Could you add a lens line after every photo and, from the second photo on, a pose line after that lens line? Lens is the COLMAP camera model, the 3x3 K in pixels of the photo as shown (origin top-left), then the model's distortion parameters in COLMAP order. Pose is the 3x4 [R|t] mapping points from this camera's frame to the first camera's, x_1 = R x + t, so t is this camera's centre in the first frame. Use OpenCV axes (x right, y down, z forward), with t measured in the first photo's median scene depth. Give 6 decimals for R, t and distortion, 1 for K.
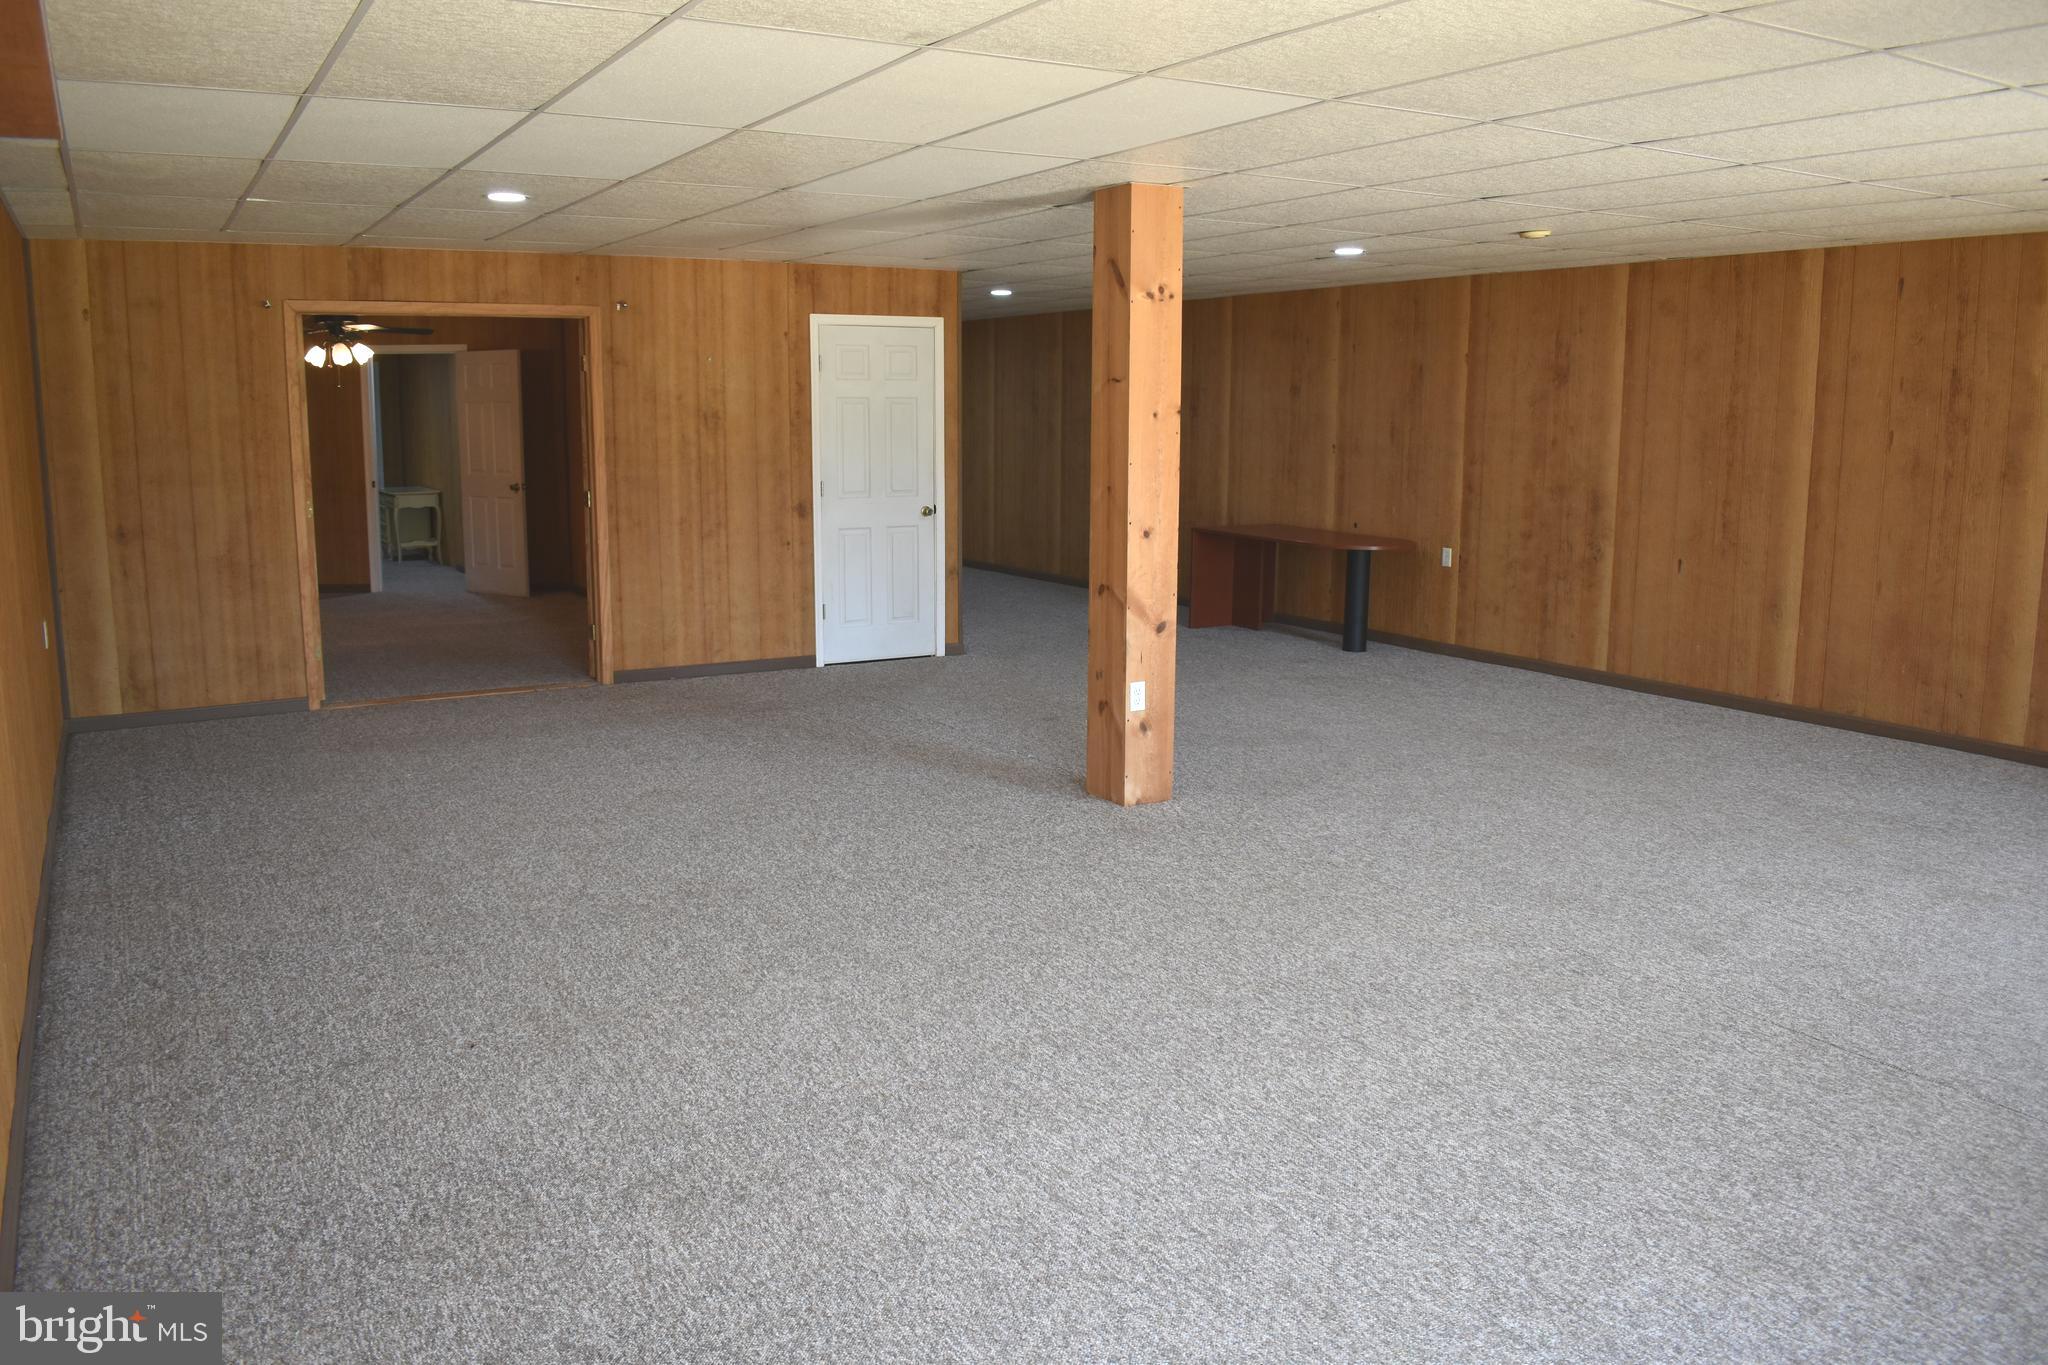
lens RADIAL K [[1605.7, 0, 1027.6], [0, 1605.7, 685.6], [0, 0, 1]] dist [-0.093093, 0.007659]
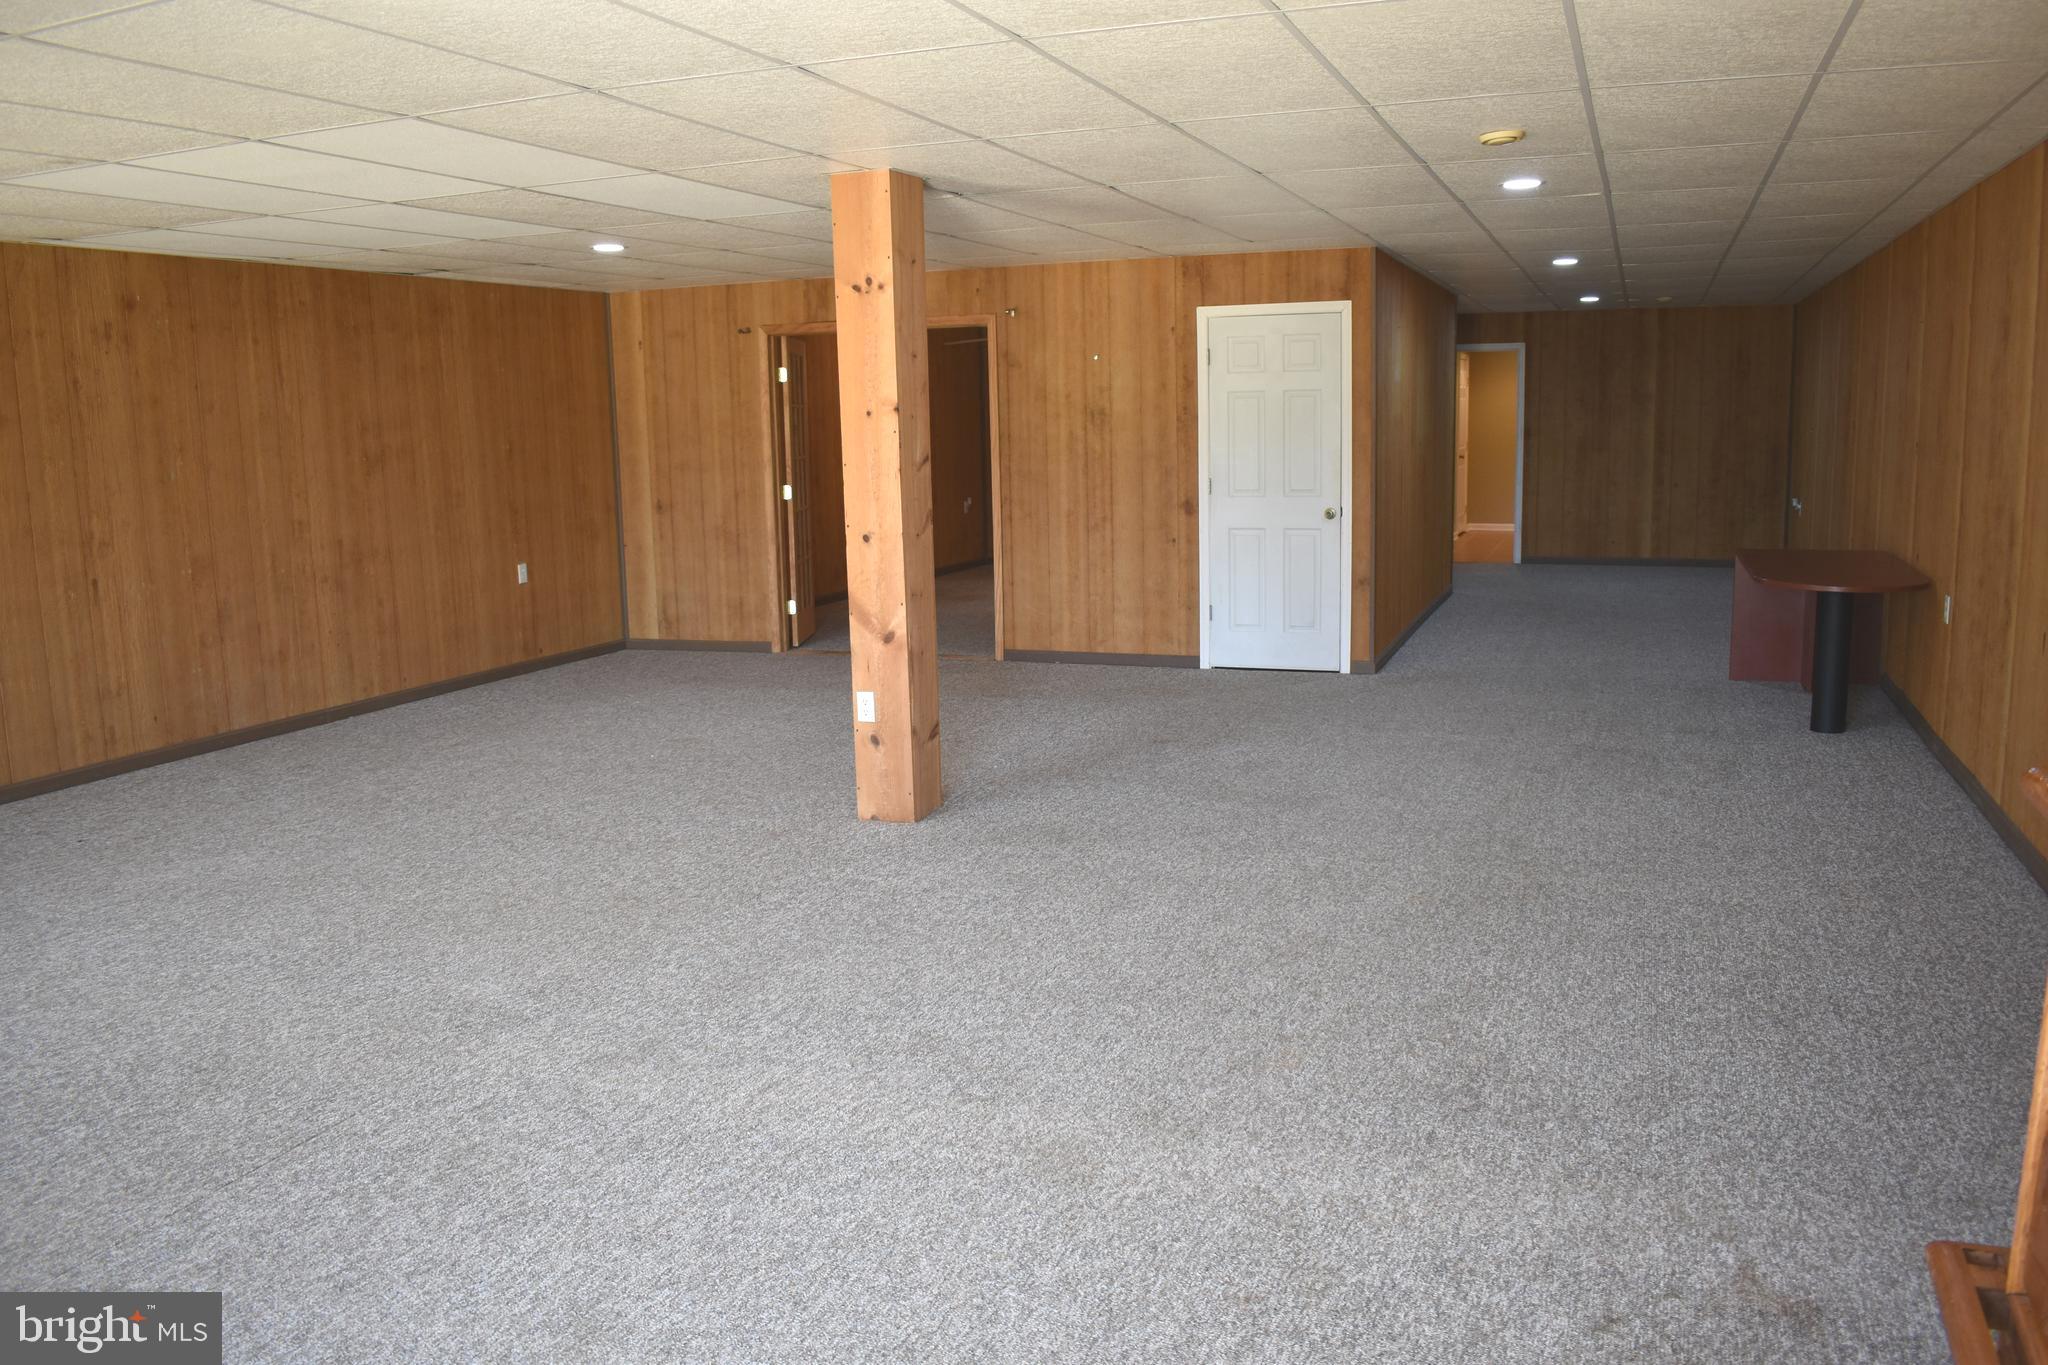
lens RADIAL K [[1605.7, 0, 1032.9], [0, 1605.7, 684.6], [0, 0, 1]] dist [-0.093093, 0.007659]
pose [[0.622320, 0.113845, -0.774440, 0.609780], [-0.109515, 0.992299, 0.057867, -0.051054], [0.775064, 0.048801, 0.629995, 0.330093]]
